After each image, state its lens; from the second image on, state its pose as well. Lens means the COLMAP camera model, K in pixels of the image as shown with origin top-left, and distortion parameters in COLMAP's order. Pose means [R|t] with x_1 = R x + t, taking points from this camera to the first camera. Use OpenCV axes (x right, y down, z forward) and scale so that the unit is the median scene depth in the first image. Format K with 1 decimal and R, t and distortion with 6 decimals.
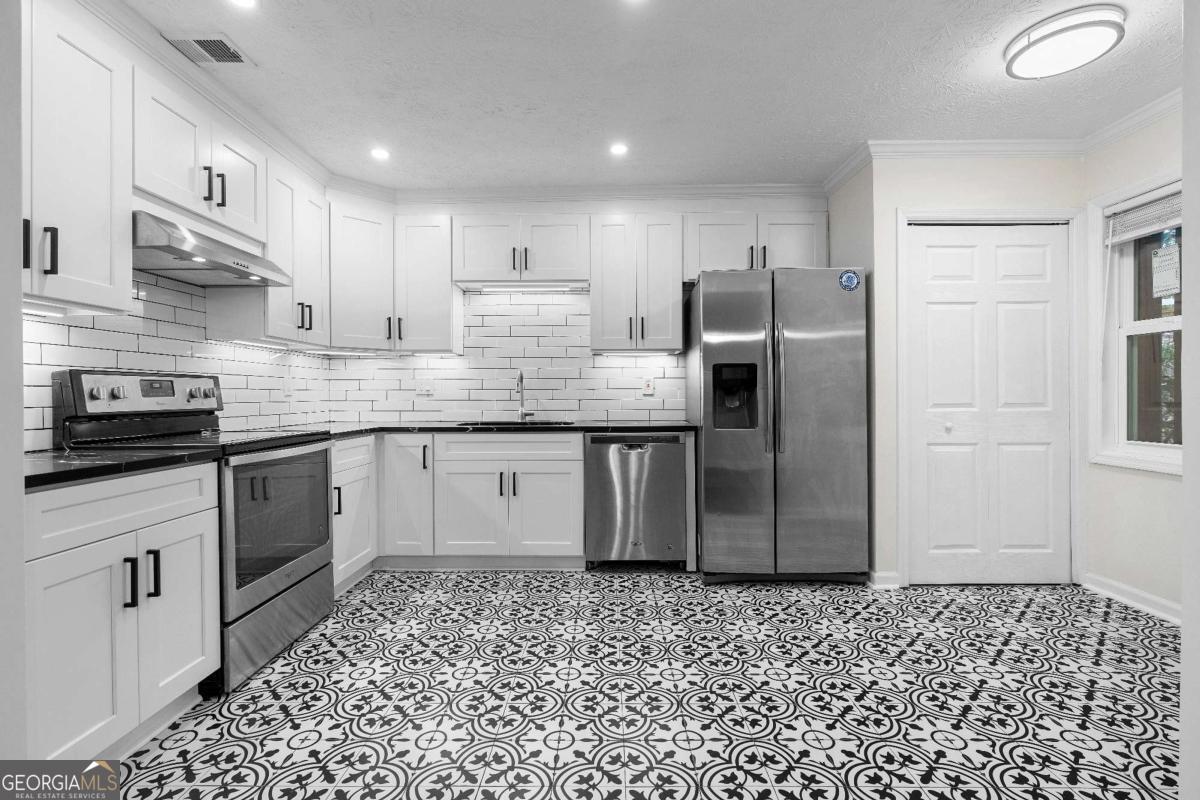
lens RADIAL K [[536.7, 0, 595.9], [0, 536.7, 394.5], [0, 0, 1]] dist [-0.002507, 0.001514]
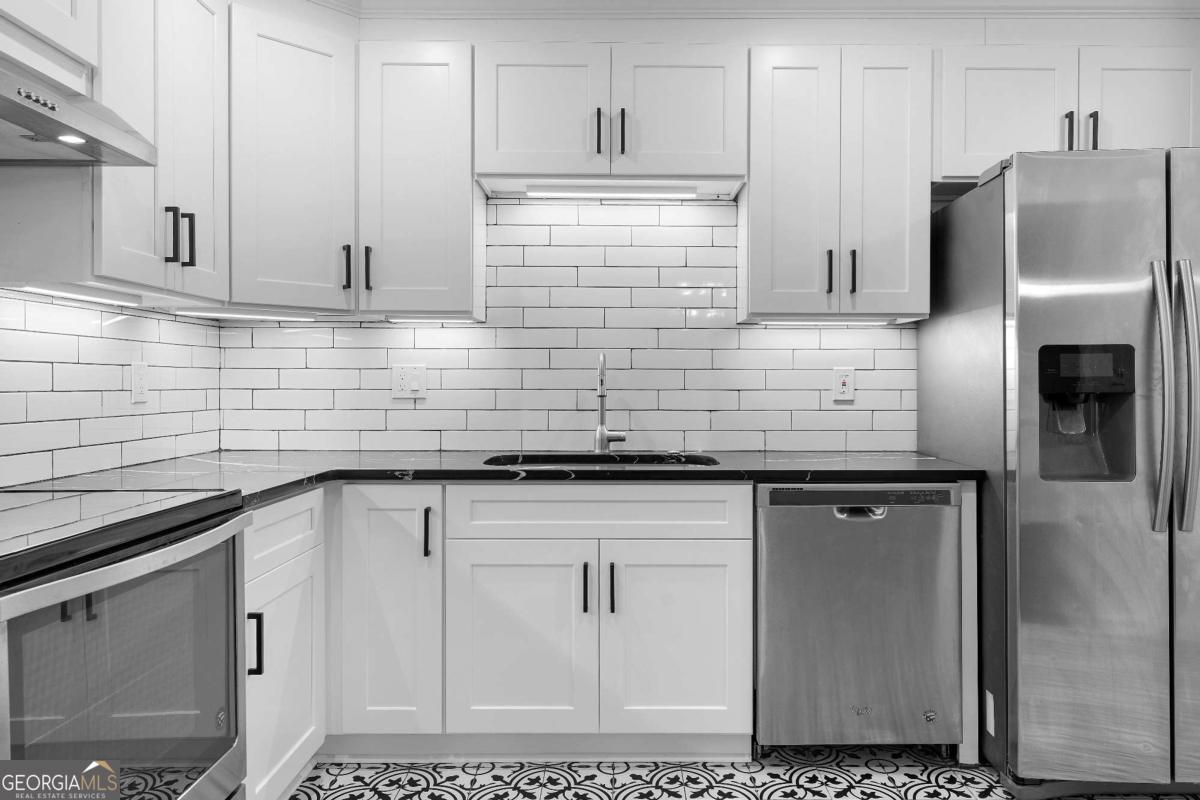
lens RADIAL K [[826.3, 0, 628.7], [0, 826.3, 383.3], [0, 0, 1]] dist [0.004380, 0.003949]
pose [[0.999577, 0.006544, 0.028355, -0.171259], [-0.006563, 0.999978, 0.000587, -0.021229], [-0.028350, -0.000773, 0.999598, 0.267525]]
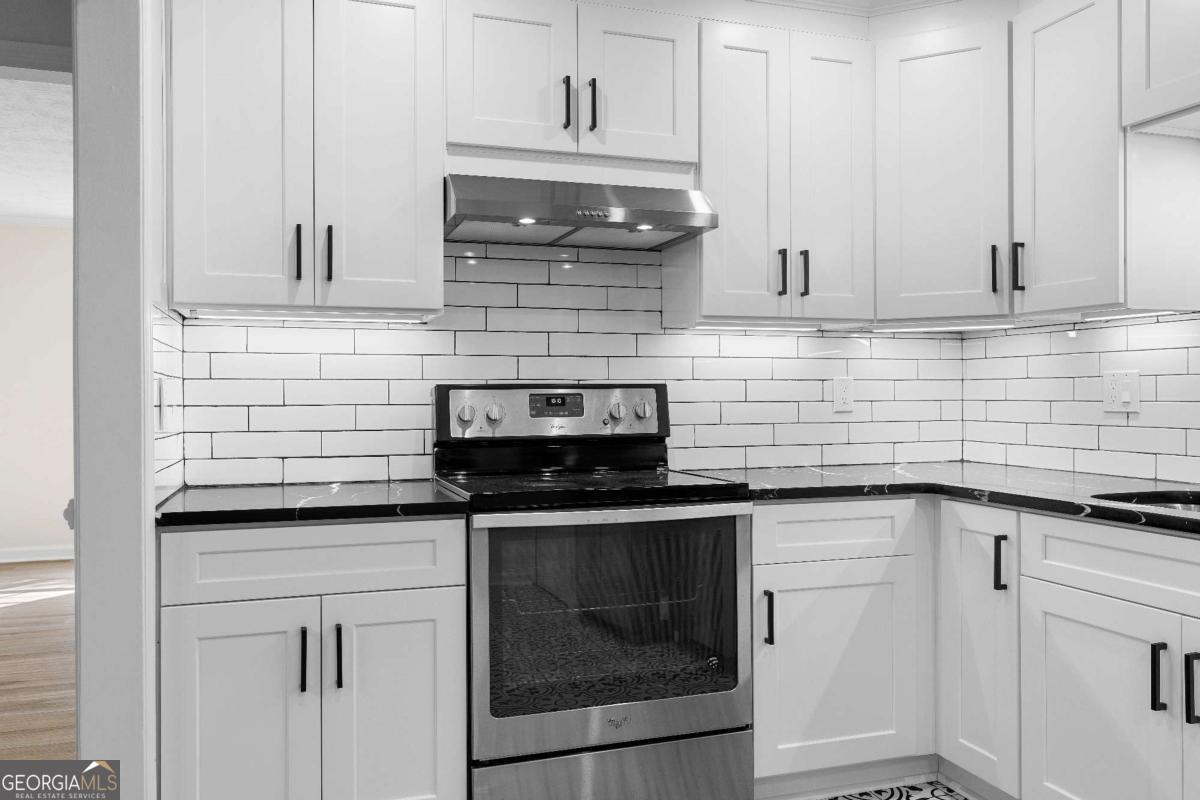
lens RADIAL K [[939.9, 0, 605.4], [0, 939.9, 395.8], [0, 0, 1]] dist [0.010048, 0.006957]
pose [[0.342112, 0.004685, -0.939648, 0.304212], [0.002979, 0.999977, 0.006071, -0.024357], [0.939655, -0.004877, 0.342090, 0.482105]]
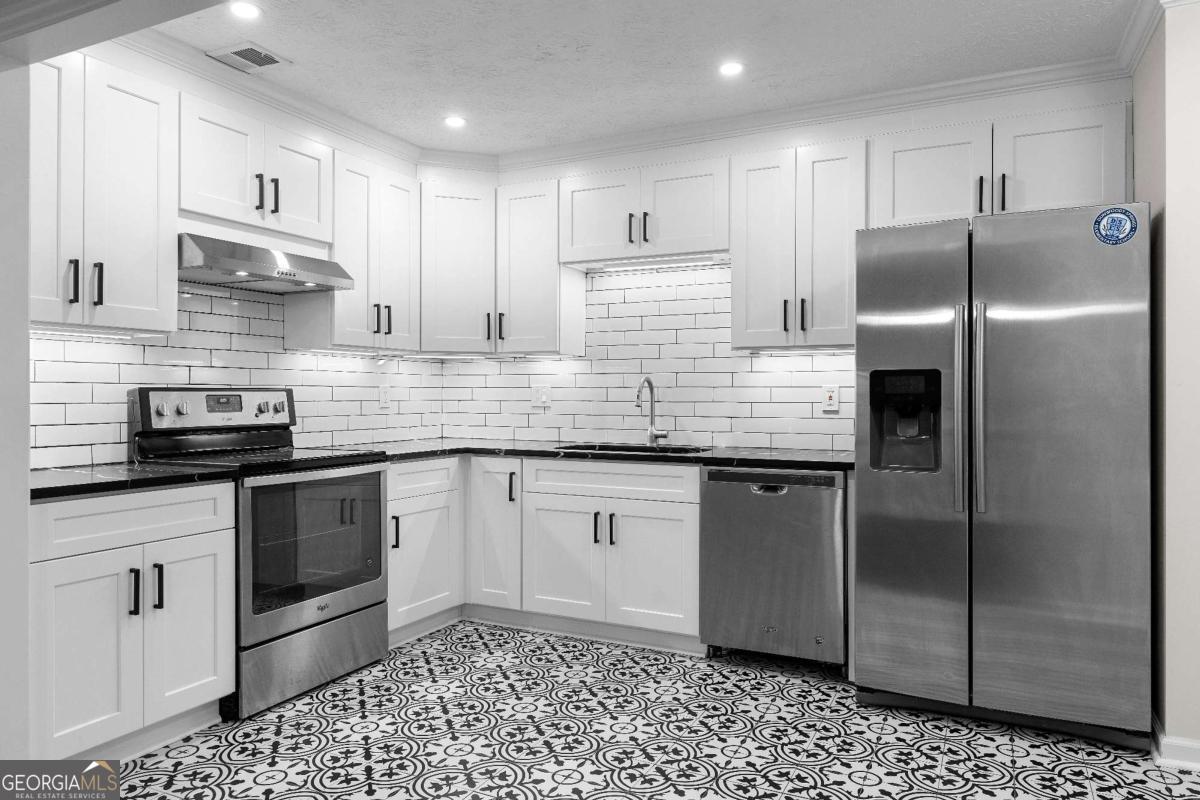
lens RADIAL K [[791.3, 0, 599.3], [0, 791.3, 393.7], [0, 0, 1]] dist [0.006217, 0.004639]
pose [[0.904492, 0.006447, -0.426443, 0.330762], [-0.006813, 0.999977, 0.000667, -0.027033], [0.426437, 0.002302, 0.904514, -0.020306]]
